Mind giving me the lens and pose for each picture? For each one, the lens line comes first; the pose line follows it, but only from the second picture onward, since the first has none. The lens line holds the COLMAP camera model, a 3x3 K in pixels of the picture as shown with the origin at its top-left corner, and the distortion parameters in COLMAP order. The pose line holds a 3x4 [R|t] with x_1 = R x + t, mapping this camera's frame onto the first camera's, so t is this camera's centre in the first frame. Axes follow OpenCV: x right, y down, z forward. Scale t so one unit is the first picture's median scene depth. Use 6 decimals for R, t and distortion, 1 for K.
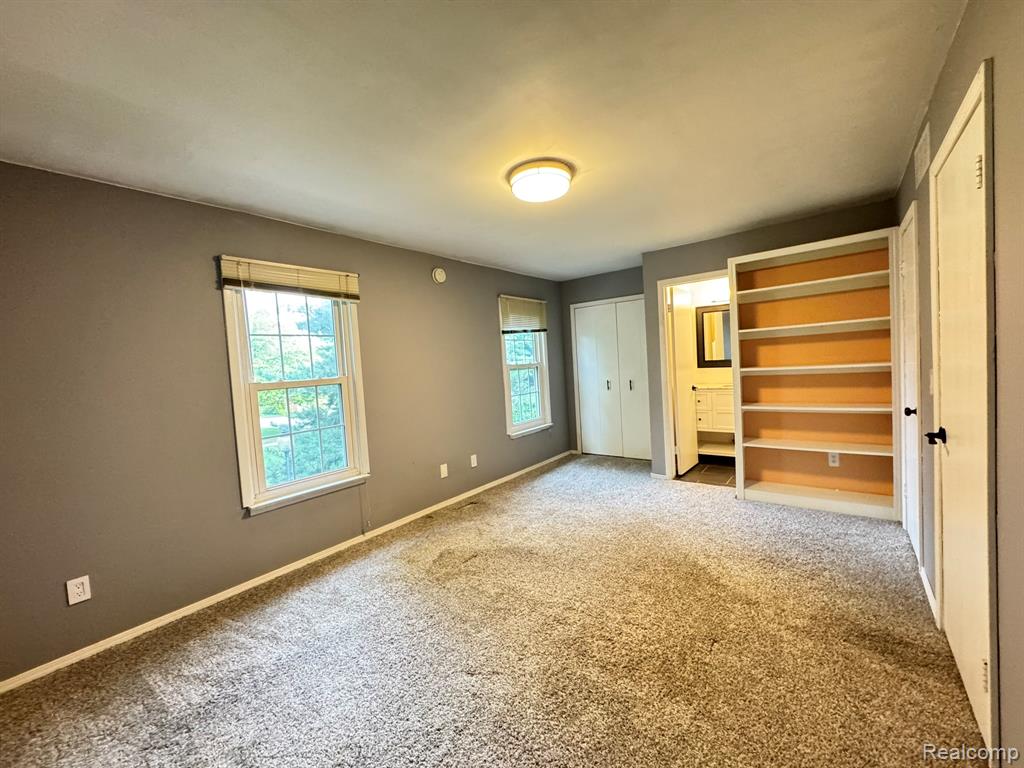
lens RADIAL K [[408.2, 0, 513.4], [0, 408.2, 382.4], [0, 0, 1]] dist [-0.000726, 0.000040]
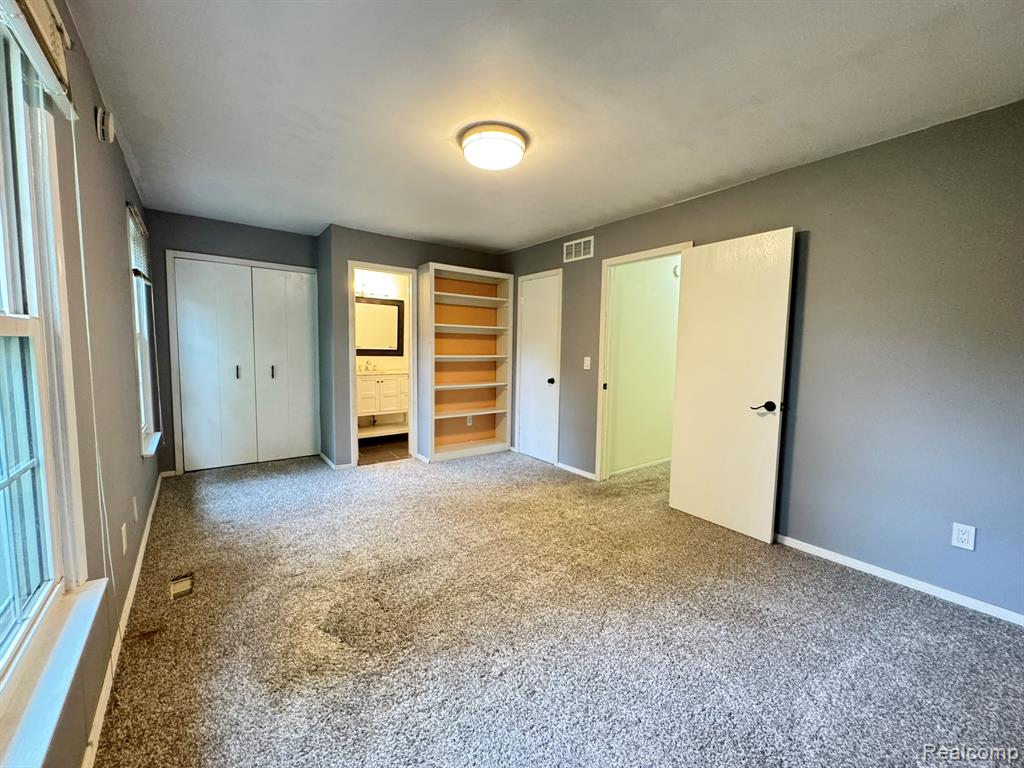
lens RADIAL K [[415.4, 0, 504.2], [0, 415.4, 385.8], [0, 0, 1]] dist [-0.000267, -0.000018]
pose [[0.250162, -0.025143, 0.967877, -0.591323], [0.013177, 0.999659, 0.022563, 0.031397], [-0.968114, 0.007110, 0.250408, 0.485629]]
